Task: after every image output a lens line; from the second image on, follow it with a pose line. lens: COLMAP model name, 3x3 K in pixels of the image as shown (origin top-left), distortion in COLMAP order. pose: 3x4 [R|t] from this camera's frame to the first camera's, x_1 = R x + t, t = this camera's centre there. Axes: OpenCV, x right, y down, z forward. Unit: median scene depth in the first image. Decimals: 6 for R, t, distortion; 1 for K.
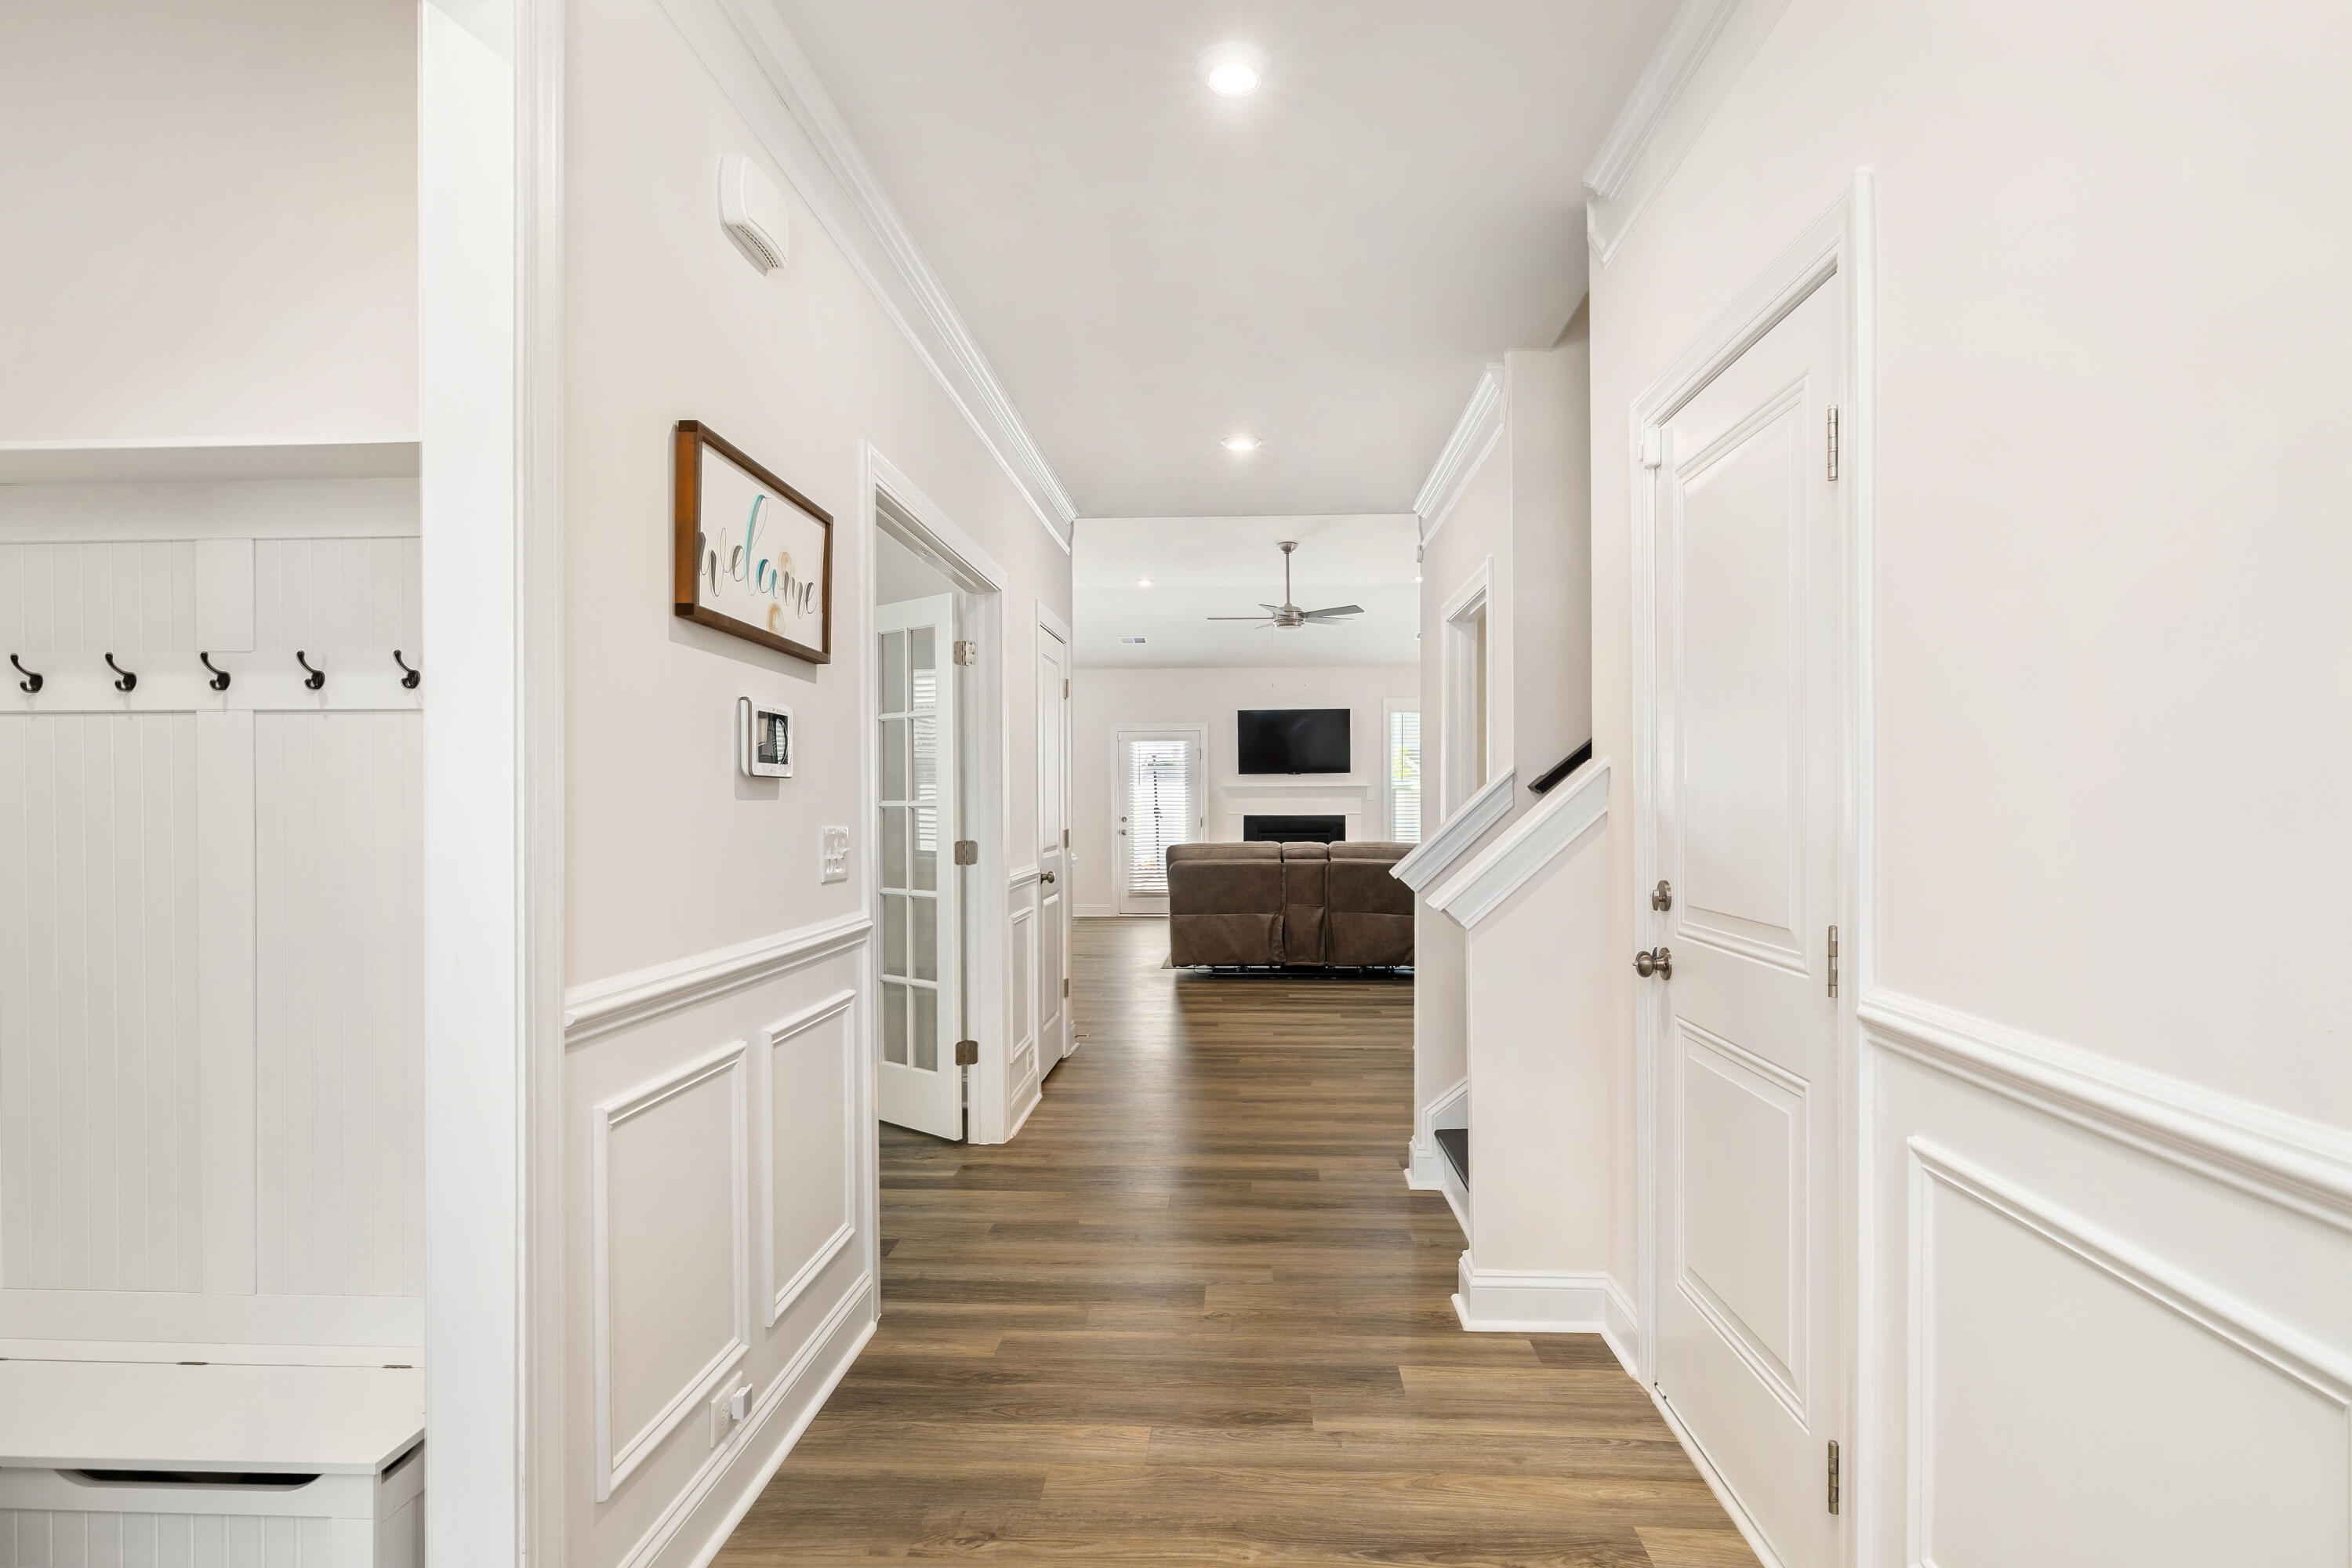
lens RADIAL K [[1184.6, 0, 1179.3], [0, 1184.6, 796.8], [0, 0, 1]] dist [0.000842, 0.000005]
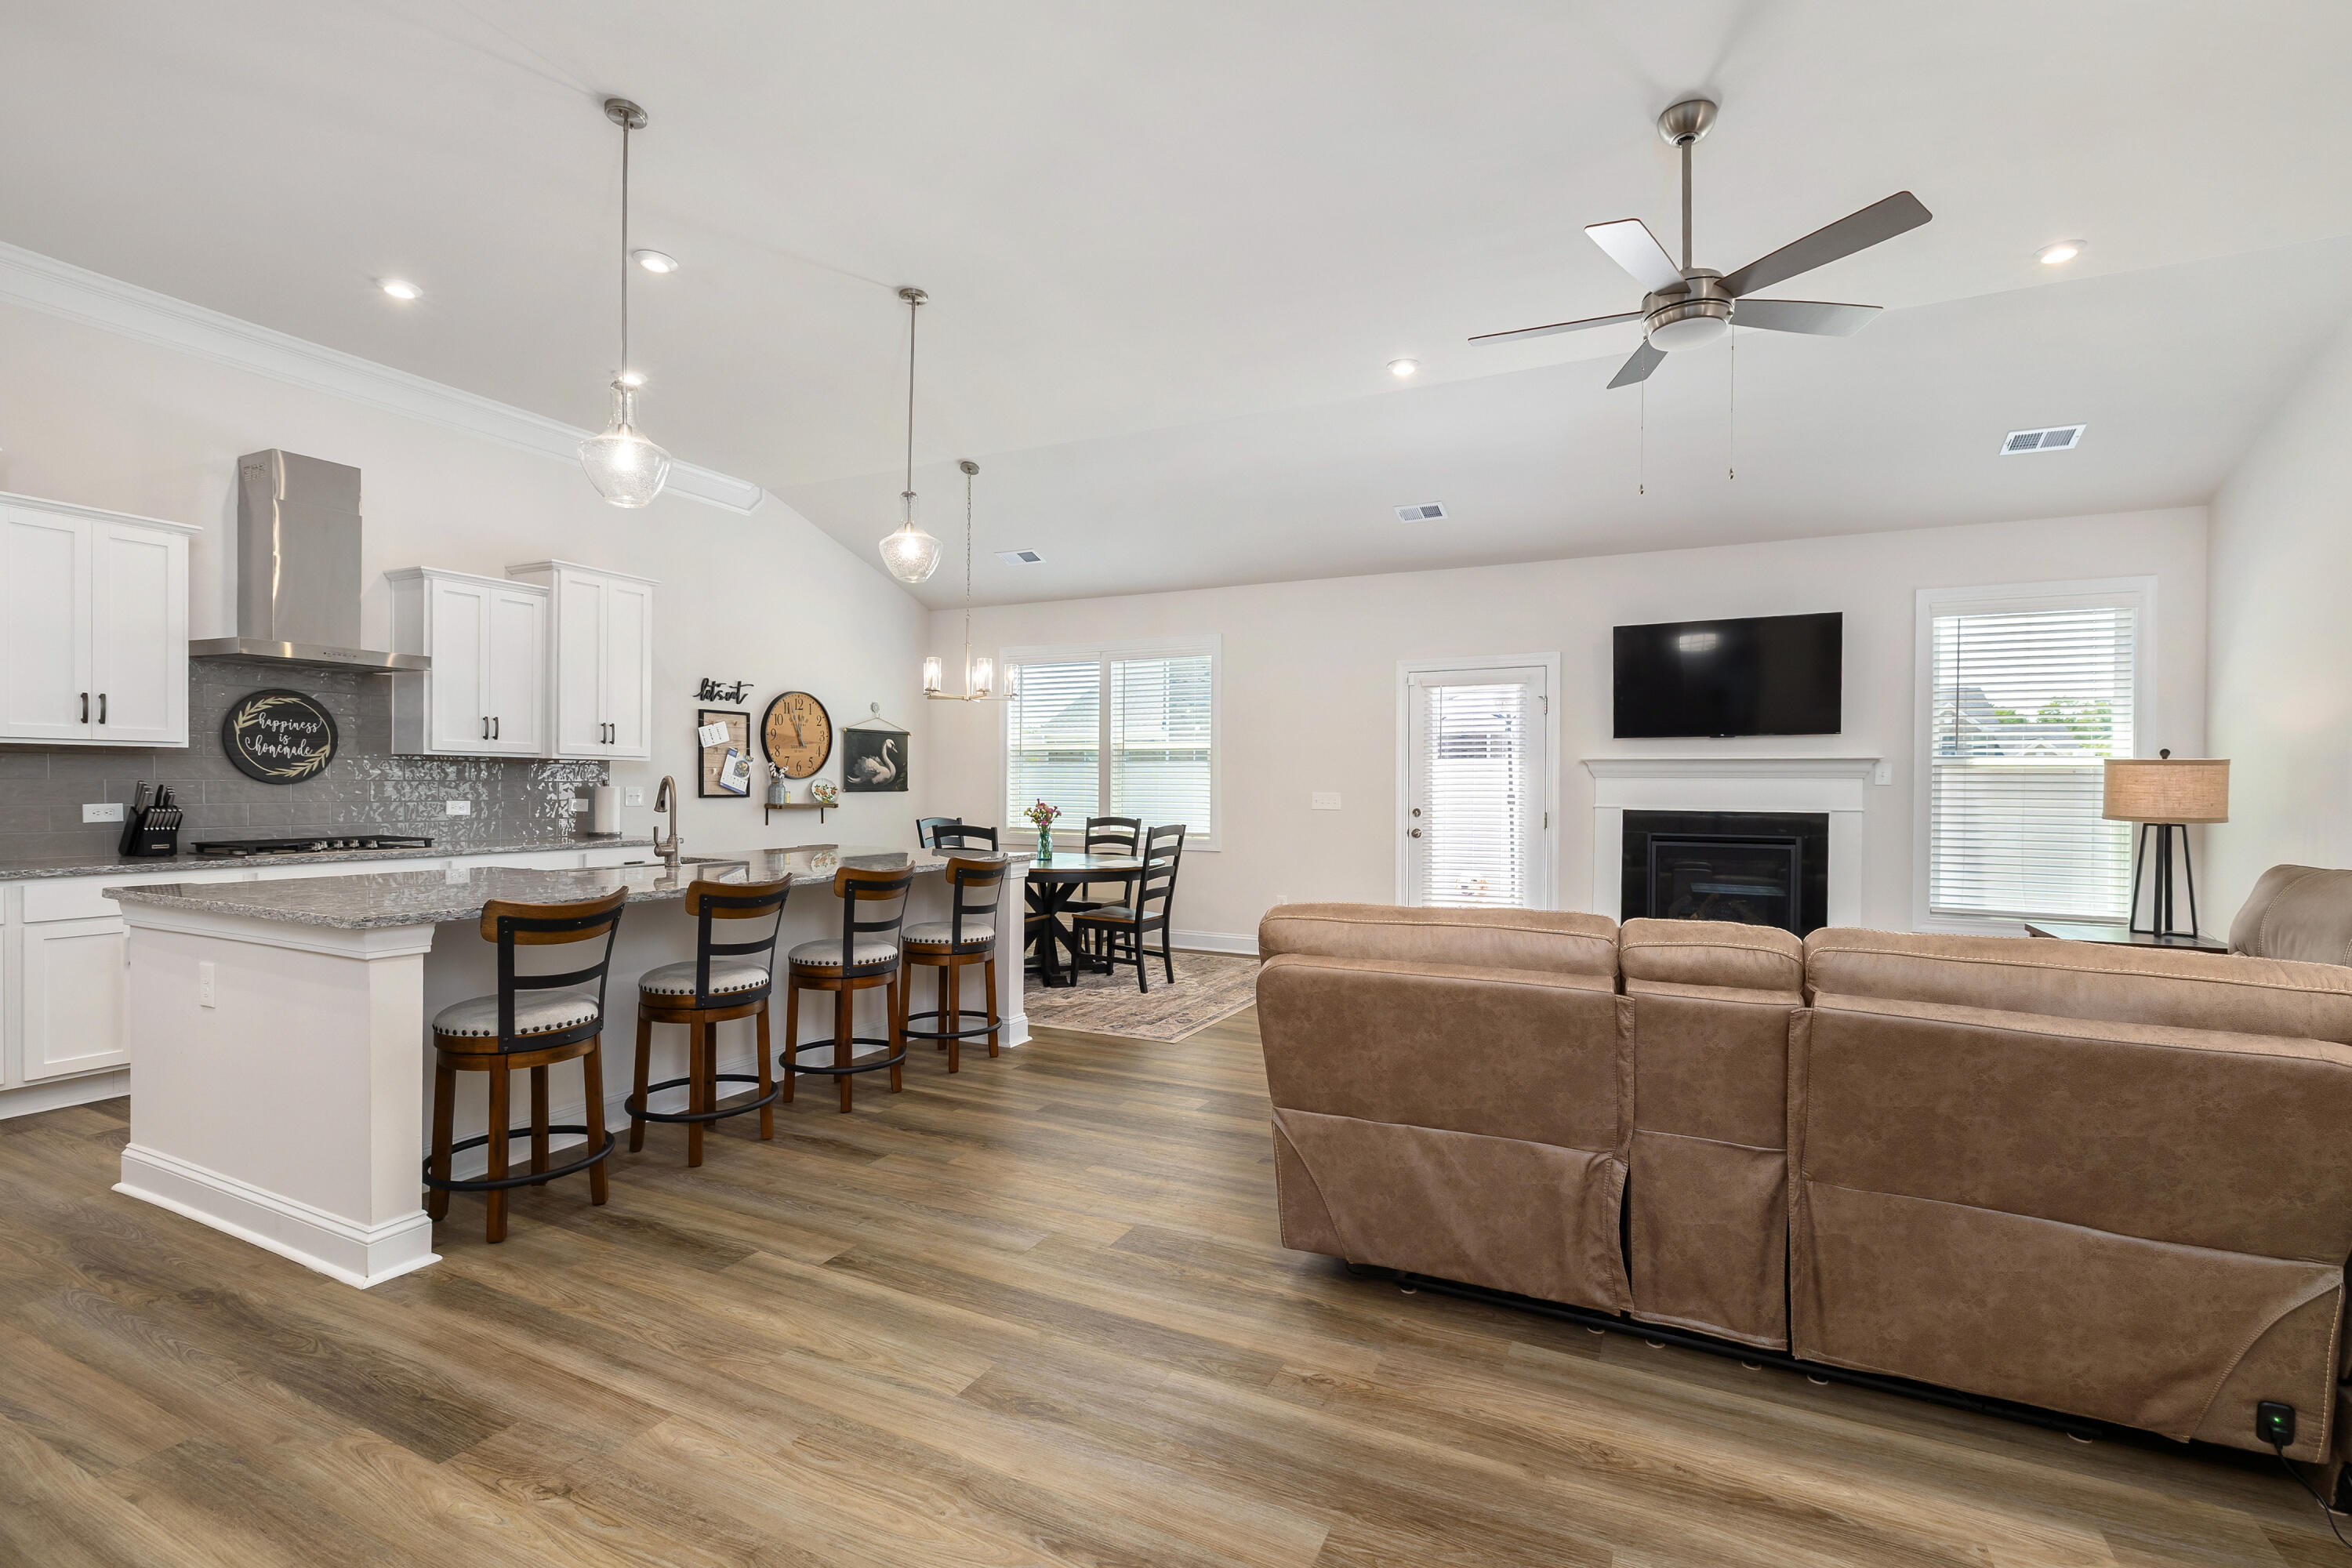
lens RADIAL K [[1031.5, 0, 1185.8], [0, 1031.5, 790.3], [0, 0, 1]] dist [0.002146, 0.000746]
pose [[0.919613, 0.010486, -0.392685, 0.076720], [-0.007158, 0.999925, 0.009938, 0.003745], [0.392760, -0.006328, 0.919619, 0.634276]]
